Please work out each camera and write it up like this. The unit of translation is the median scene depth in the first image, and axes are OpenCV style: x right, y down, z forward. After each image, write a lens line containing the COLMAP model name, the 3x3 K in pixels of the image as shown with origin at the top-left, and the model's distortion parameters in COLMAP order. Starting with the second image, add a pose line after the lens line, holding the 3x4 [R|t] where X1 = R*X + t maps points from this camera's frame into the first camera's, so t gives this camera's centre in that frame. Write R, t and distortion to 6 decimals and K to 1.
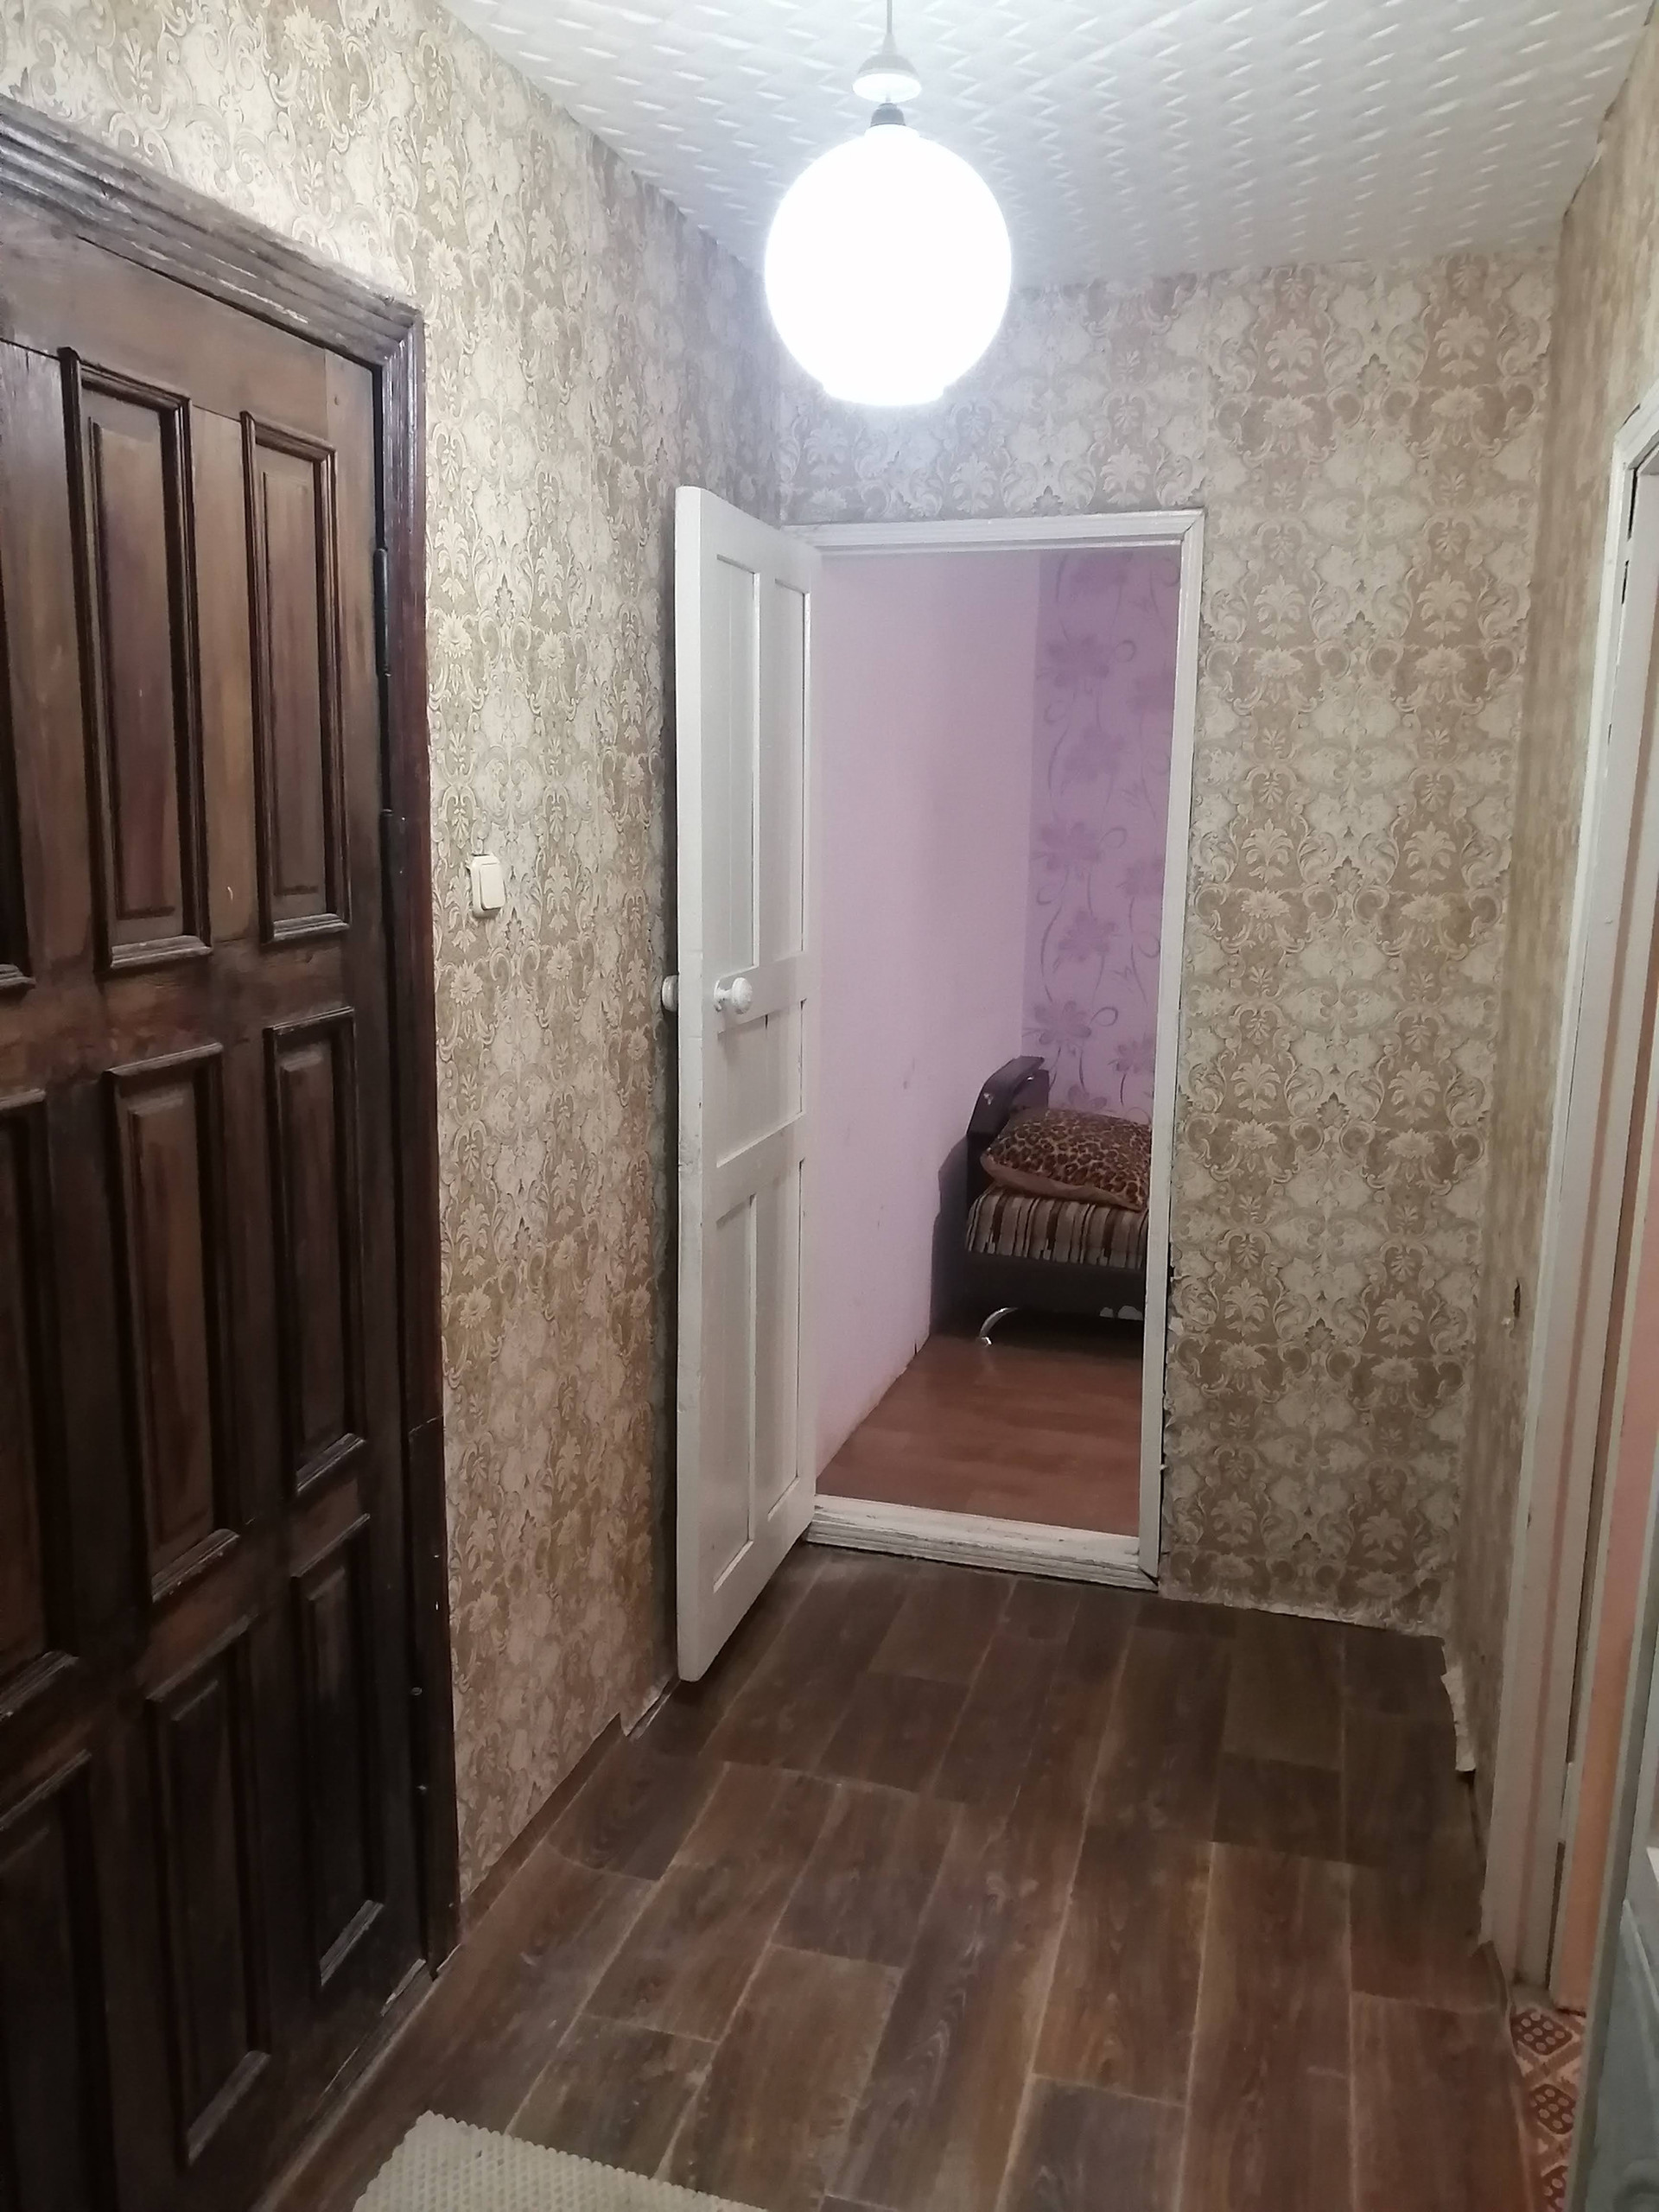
lens RADIAL K [[1732.1, 0, 820.2], [0, 1732.1, 1094.8], [0, 0, 1]] dist [-0.009956, -0.010495]
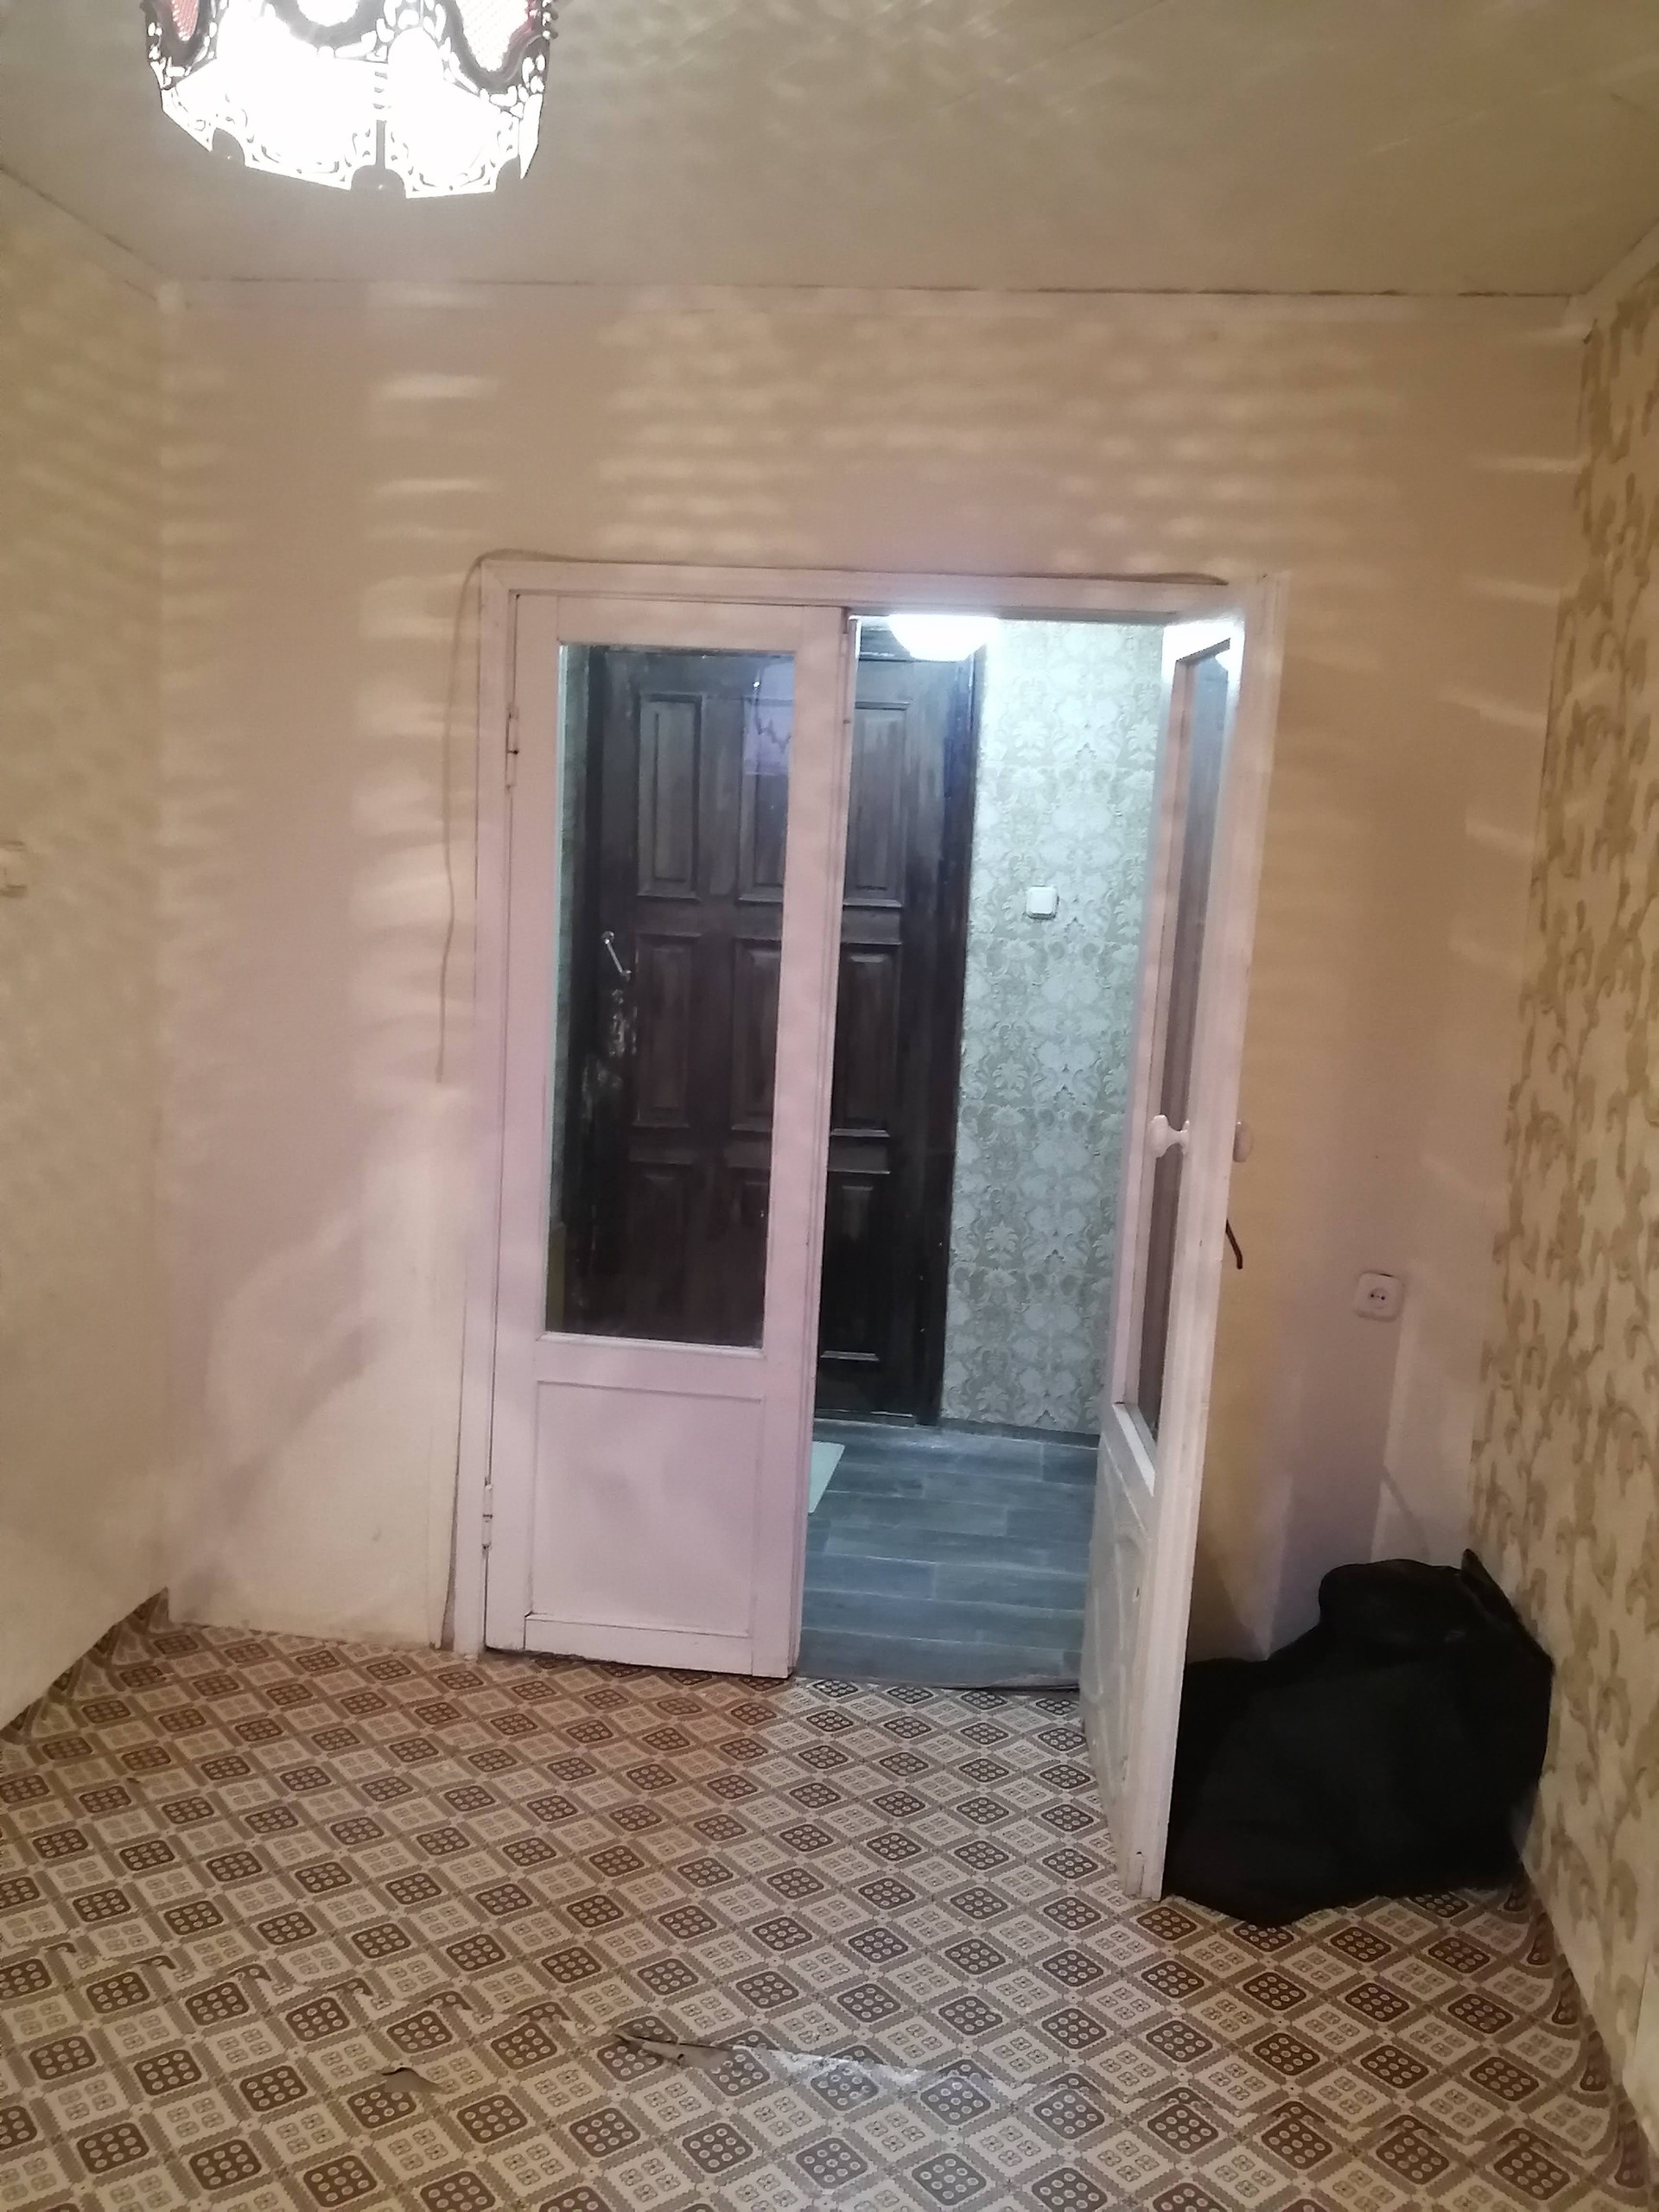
lens RADIAL K [[1732.1, 0, 820.2], [0, 1732.1, 1094.8], [0, 0, 1]] dist [-0.009956, -0.010495]
pose [[0.168074, 0.148736, -0.974489, 1.707683], [-0.212410, 0.970794, 0.111536, -0.075097], [0.962618, 0.188245, 0.194758, 0.426097]]
